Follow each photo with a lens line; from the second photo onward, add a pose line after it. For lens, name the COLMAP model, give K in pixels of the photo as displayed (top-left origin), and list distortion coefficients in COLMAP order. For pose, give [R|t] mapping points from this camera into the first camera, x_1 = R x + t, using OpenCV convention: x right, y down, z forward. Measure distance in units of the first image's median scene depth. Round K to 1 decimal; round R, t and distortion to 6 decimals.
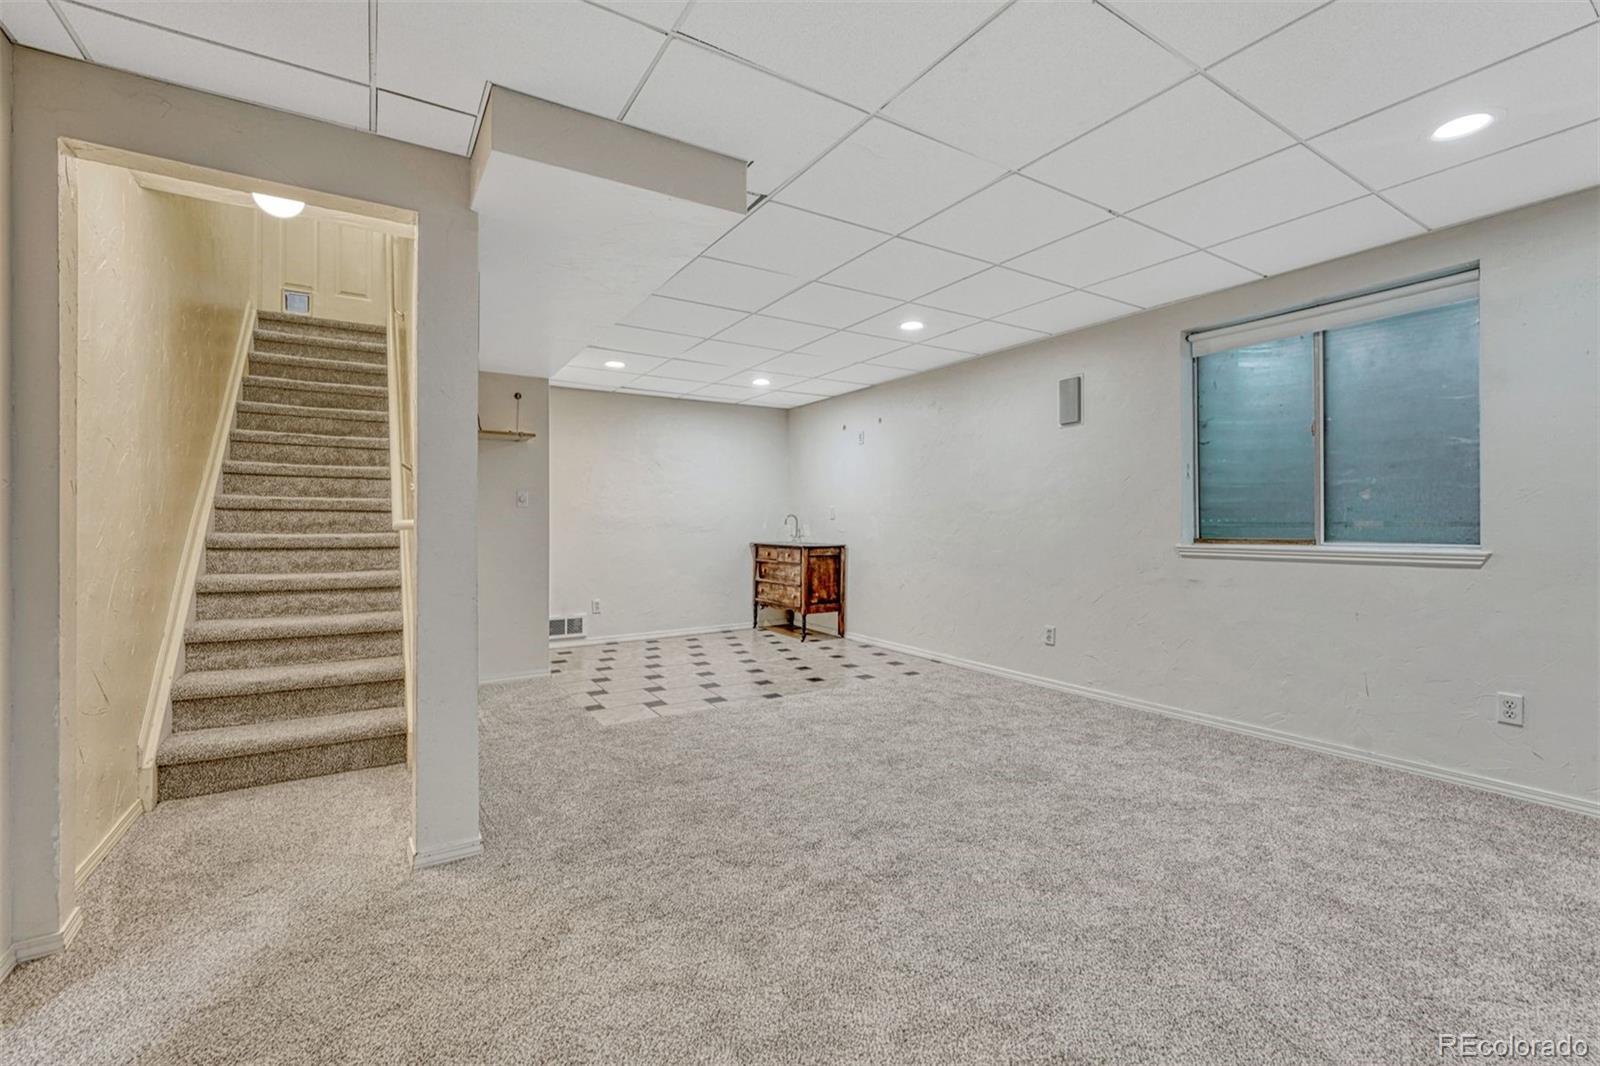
lens RADIAL K [[672.9, 0, 812.1], [0, 672.9, 526.8], [0, 0, 1]] dist [-0.002805, 0.001784]
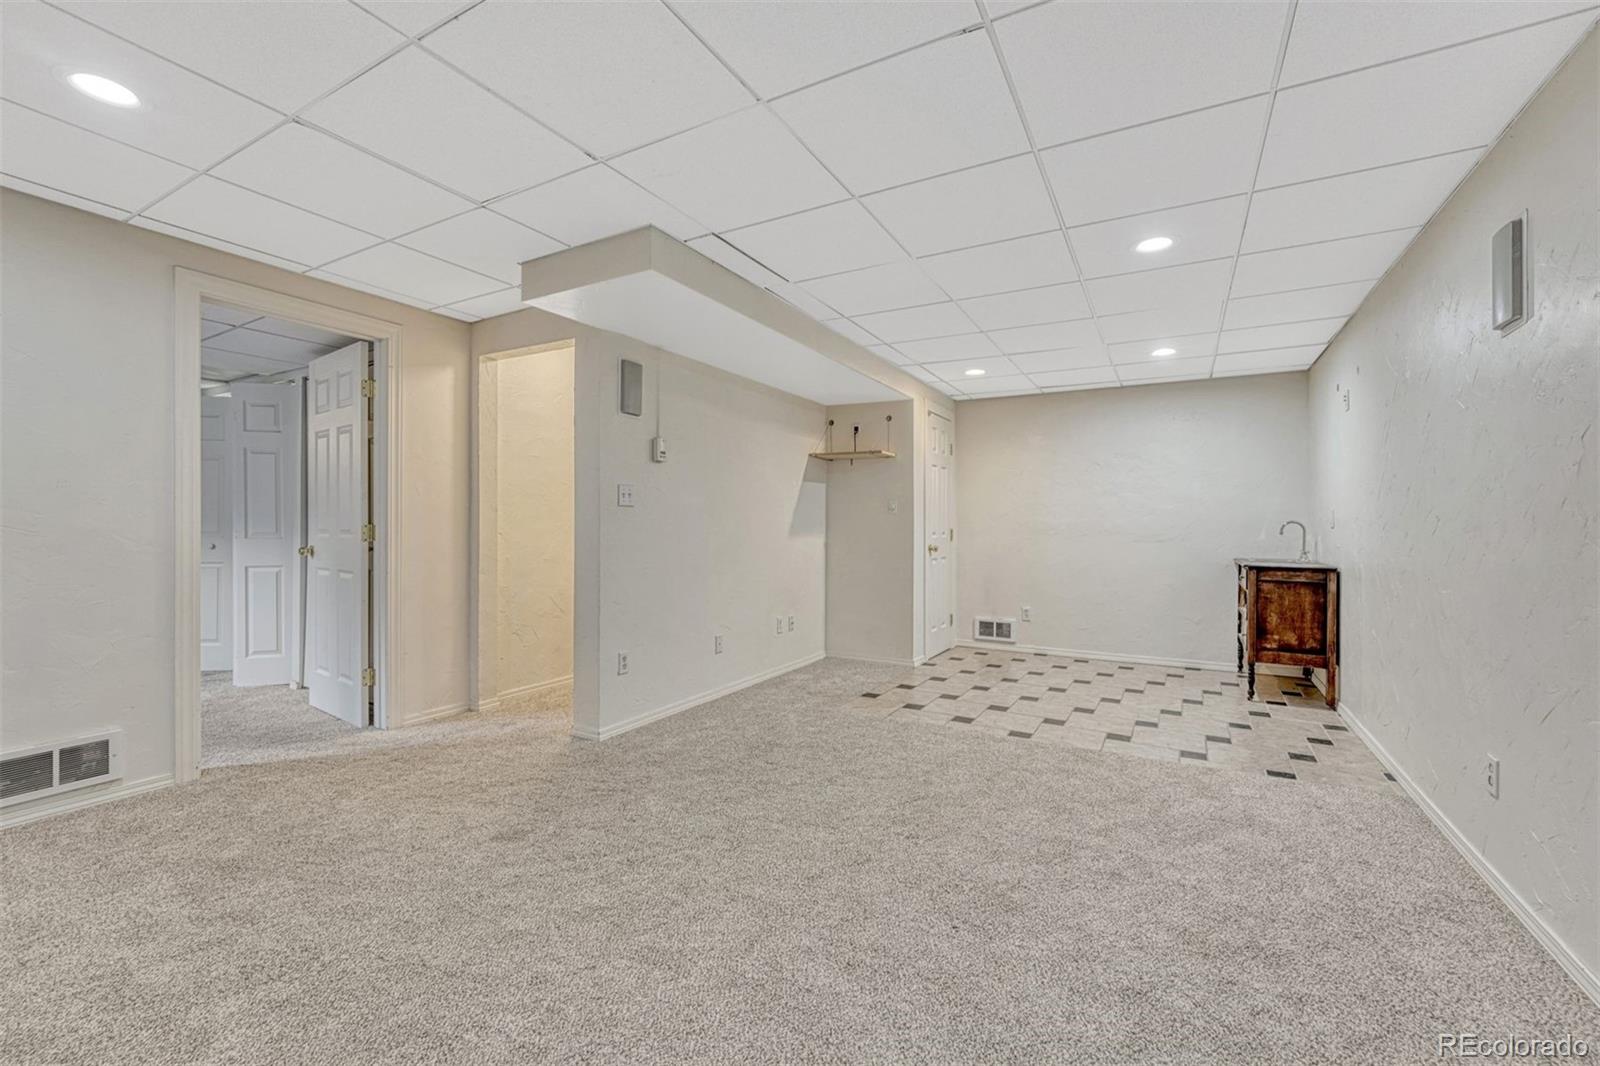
lens RADIAL K [[672.9, 0, 809.6], [0, 672.9, 530.1], [0, 0, 1]] dist [-0.002805, 0.001784]
pose [[0.474173, 0.014128, -0.880319, 0.388153], [-0.017463, 0.999825, 0.006639, -0.005469], [0.880259, 0.012225, 0.474337, 0.248304]]
